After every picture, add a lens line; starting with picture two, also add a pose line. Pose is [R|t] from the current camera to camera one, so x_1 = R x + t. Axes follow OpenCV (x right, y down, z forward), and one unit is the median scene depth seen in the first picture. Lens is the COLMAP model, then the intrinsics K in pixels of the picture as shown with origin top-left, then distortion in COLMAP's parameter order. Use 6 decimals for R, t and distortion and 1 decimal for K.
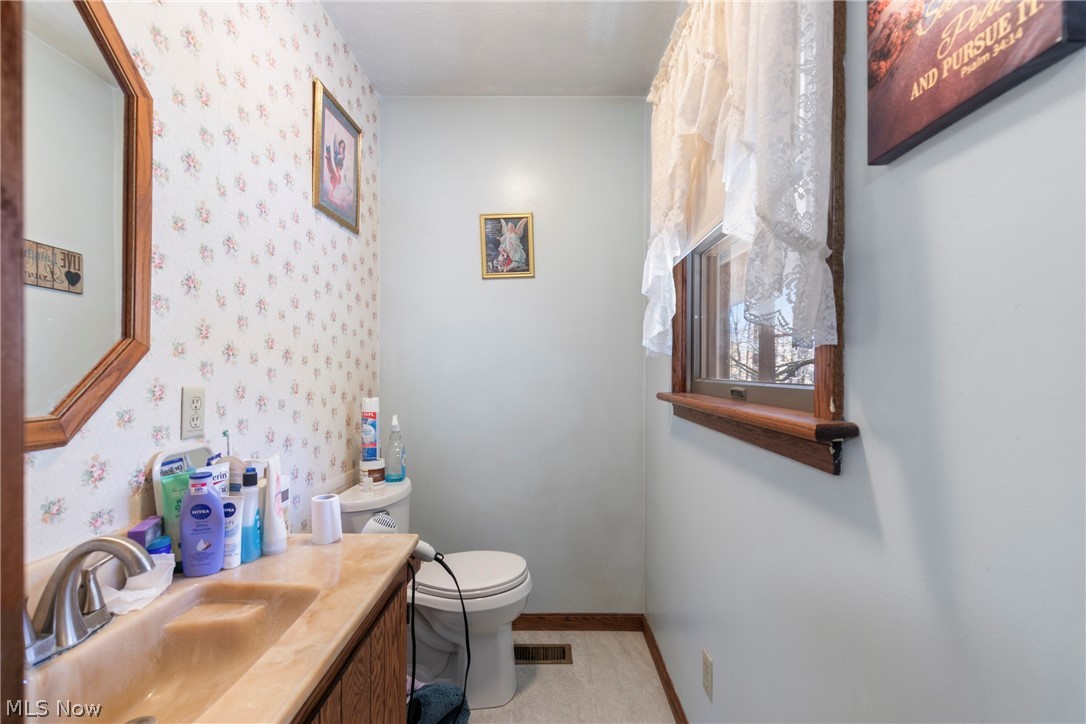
lens RADIAL K [[492.9, 0, 542.7], [0, 492.9, 363.7], [0, 0, 1]] dist [0.011770, -0.003050]
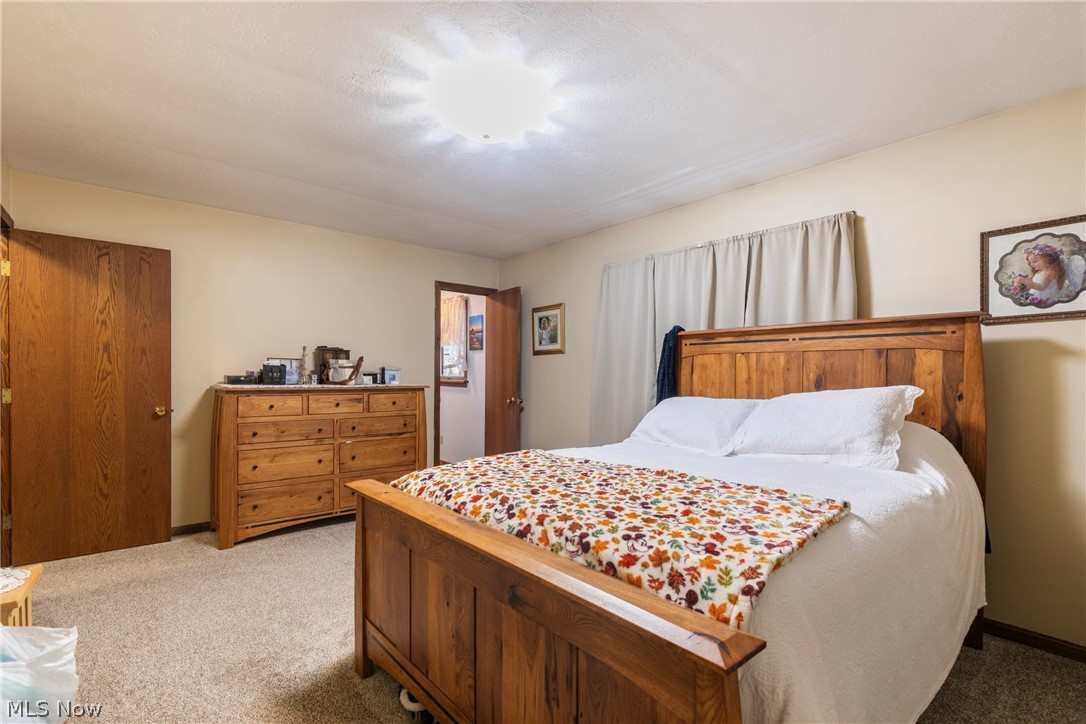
lens RADIAL K [[492.9, 0, 542.6], [0, 492.9, 368.3], [0, 0, 1]] dist [0.011770, -0.003050]
pose [[0.756196, 0.000160, 0.654346, -3.830037], [-0.002024, 0.999996, 0.002095, -0.103925], [-0.654343, -0.002909, 0.756193, -6.056947]]
